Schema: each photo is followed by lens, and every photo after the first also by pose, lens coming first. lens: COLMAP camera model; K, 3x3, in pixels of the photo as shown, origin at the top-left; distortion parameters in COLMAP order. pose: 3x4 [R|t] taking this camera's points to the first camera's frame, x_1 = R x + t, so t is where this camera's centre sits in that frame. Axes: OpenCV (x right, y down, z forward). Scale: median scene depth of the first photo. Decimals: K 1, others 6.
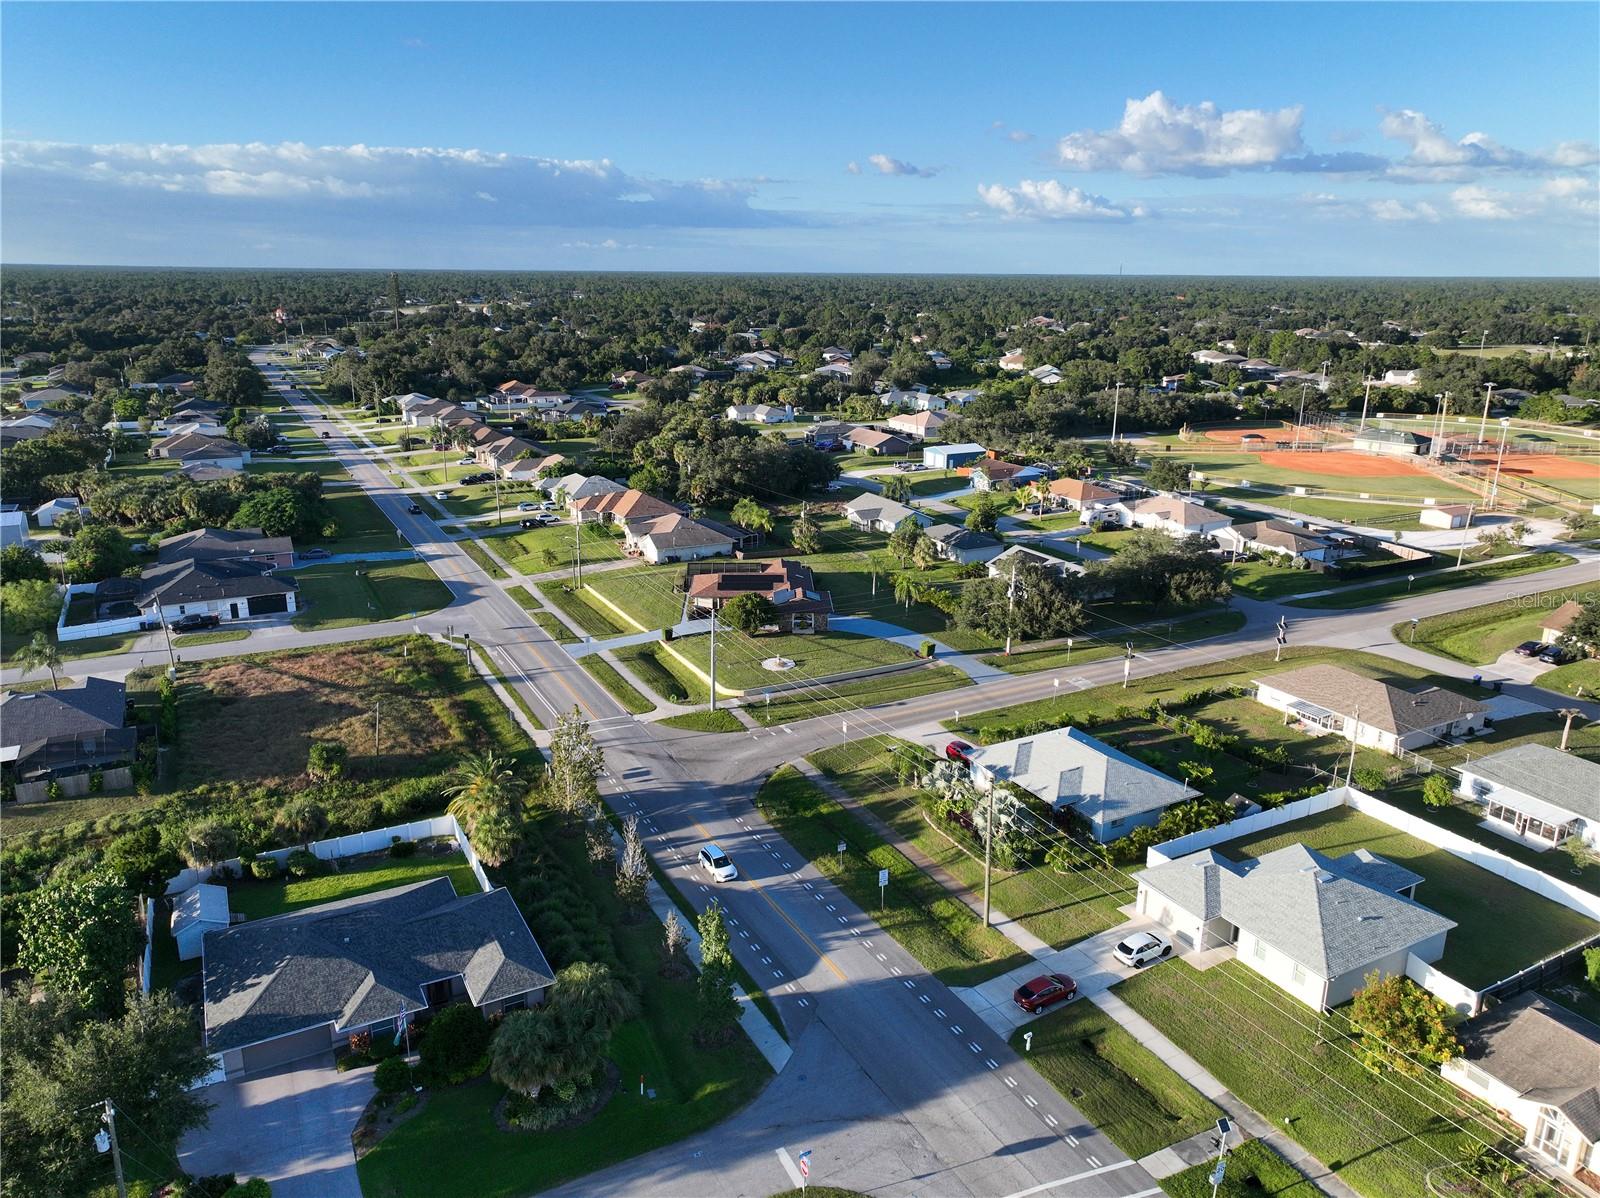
lens RADIAL K [[1122.6, 0, 800.0], [0, 1122.6, 599.0], [0, 0, 1]] dist [0.004040, 0.009642]
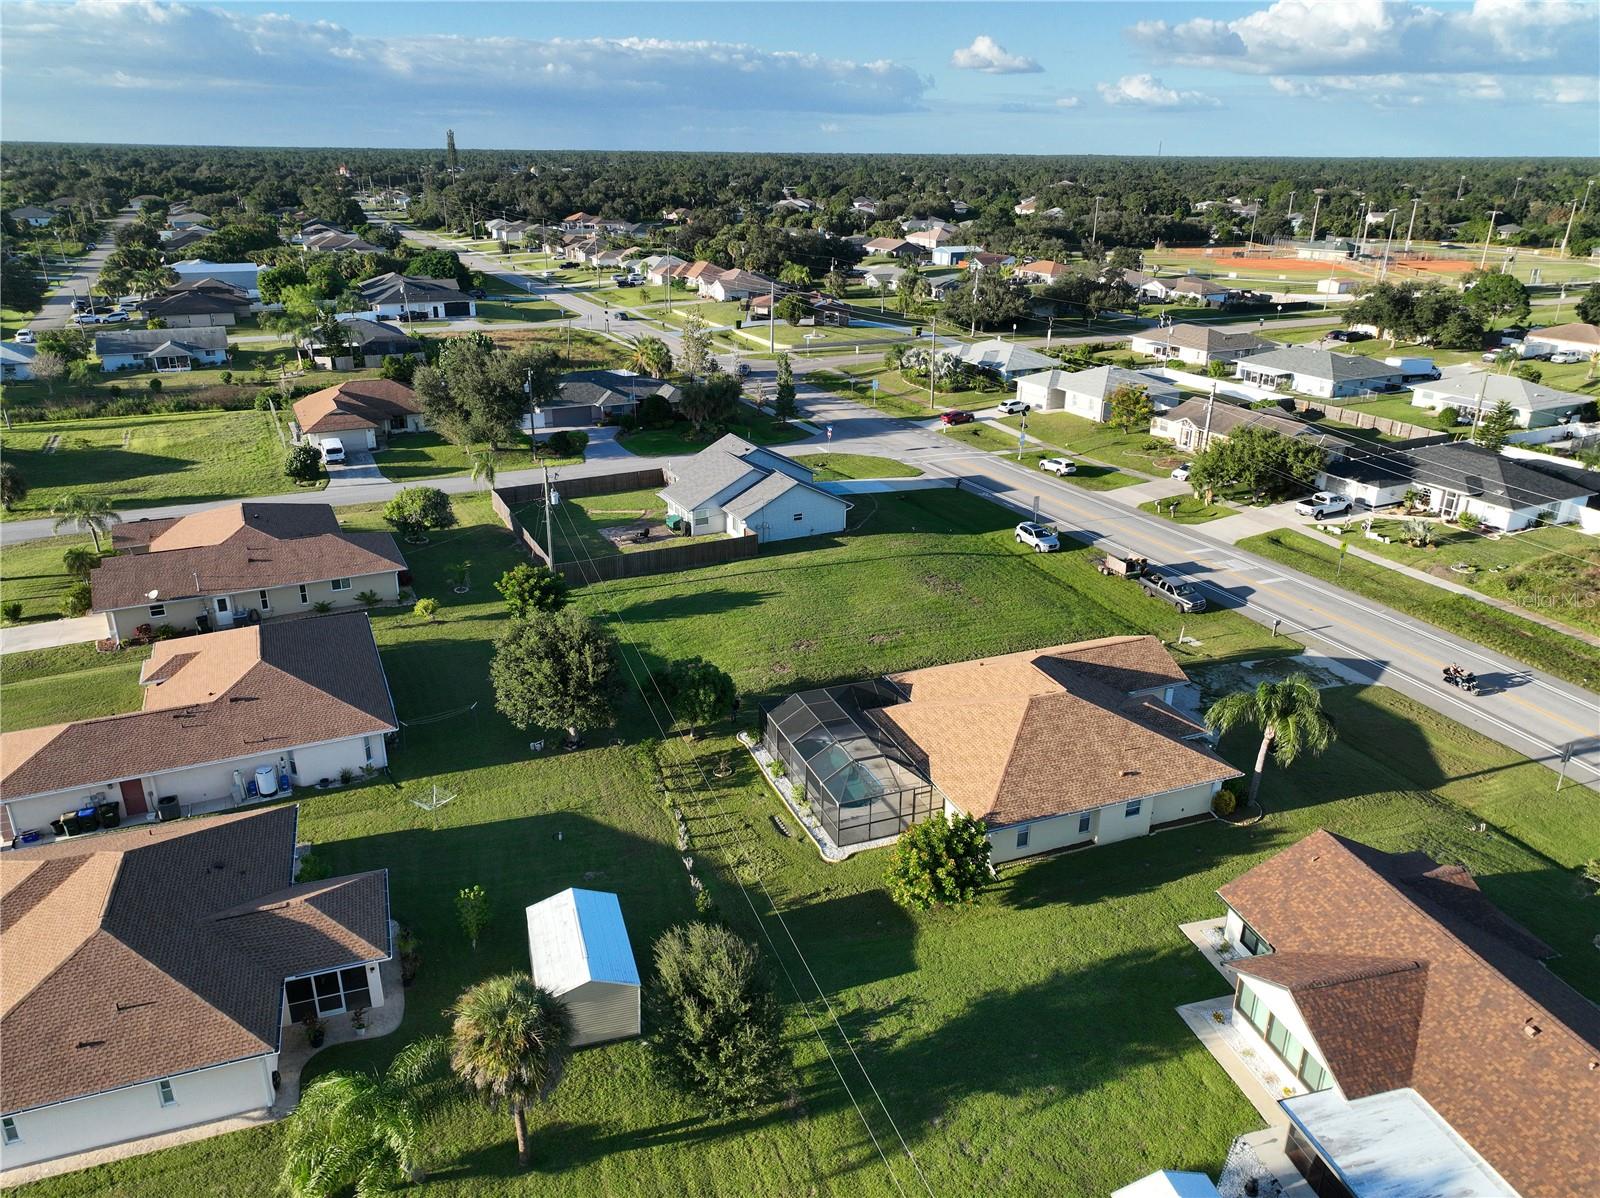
lens RADIAL K [[1124.3, 0, 800.0], [0, 1124.3, 599.0], [0, 0, 1]] dist [-0.000952, 0.017176]
pose [[0.999647, 0.011136, -0.024142, 0.000985], [-0.008835, 0.995588, 0.093413, 0.179725], [0.025076, -0.093167, 0.995335, -0.343410]]
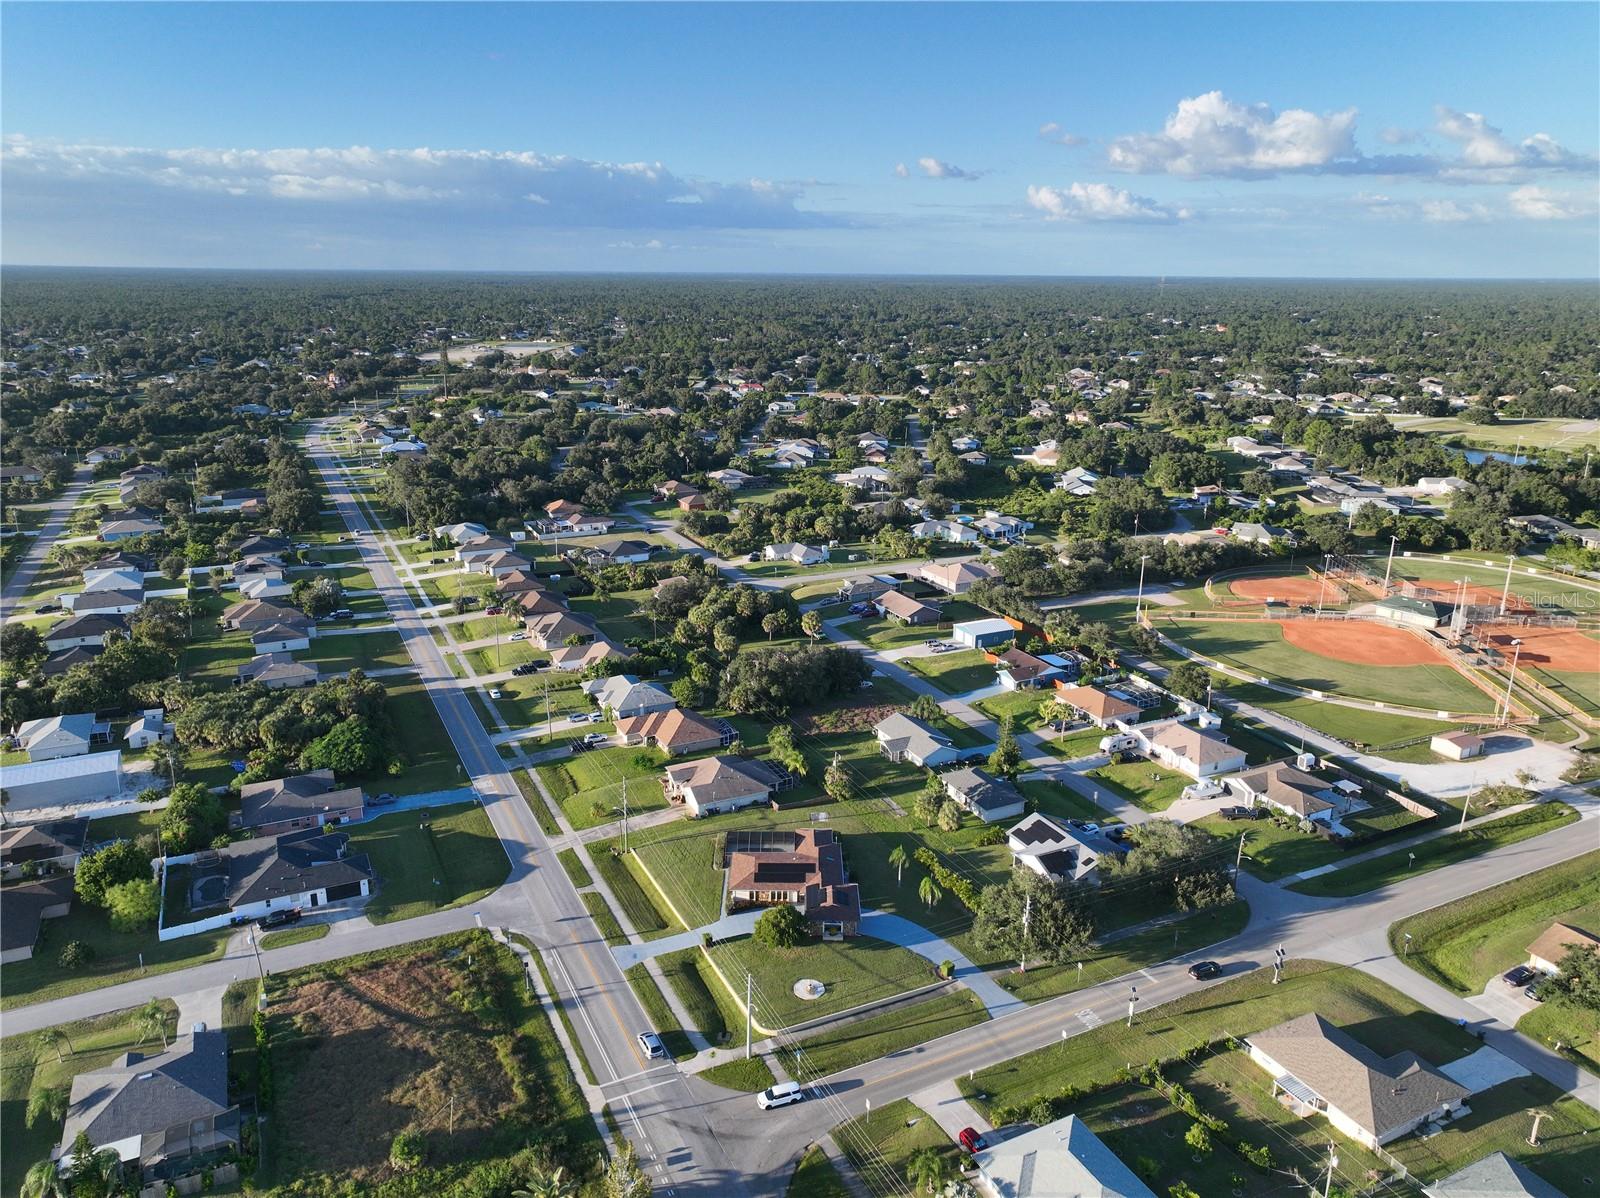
lens RADIAL K [[1124.3, 0, 800.0], [0, 1124.3, 599.0], [0, 0, 1]] dist [-0.000952, 0.017176]
pose [[0.999423, 0.009980, -0.032465, 0.002311], [-0.009977, 0.999950, 0.000278, -0.217765], [0.032466, 0.000046, 0.999473, -0.061529]]
